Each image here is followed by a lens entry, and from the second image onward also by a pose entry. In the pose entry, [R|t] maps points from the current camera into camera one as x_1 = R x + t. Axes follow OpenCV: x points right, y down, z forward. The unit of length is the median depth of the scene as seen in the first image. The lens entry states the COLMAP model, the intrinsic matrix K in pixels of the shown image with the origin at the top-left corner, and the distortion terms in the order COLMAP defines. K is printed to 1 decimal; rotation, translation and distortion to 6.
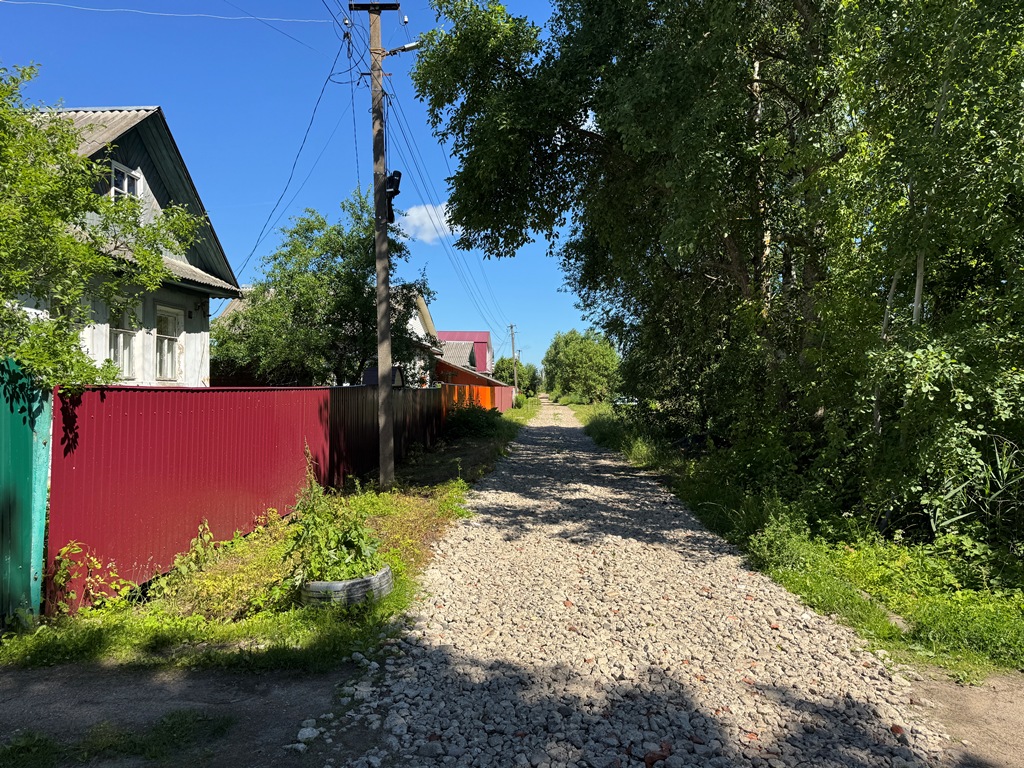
lens RADIAL K [[724.4, 0, 512.3], [0, 724.4, 388.5], [0, 0, 1]] dist [0.073064, -0.082156]
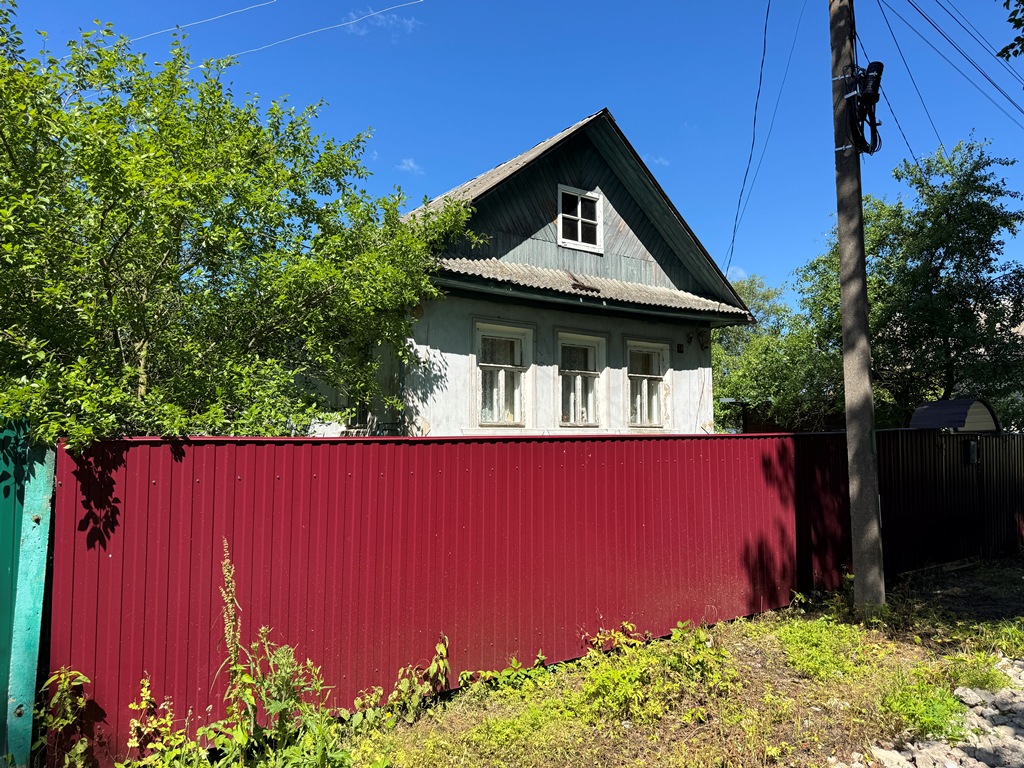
lens RADIAL K [[724.4, 0, 512.3], [0, 724.4, 388.5], [0, 0, 1]] dist [0.073064, -0.082156]
pose [[0.637176, -0.057367, -0.768580, 0.083465], [0.008948, 0.997709, -0.067051, -0.000698], [0.770666, 0.035846, 0.636230, 0.355375]]
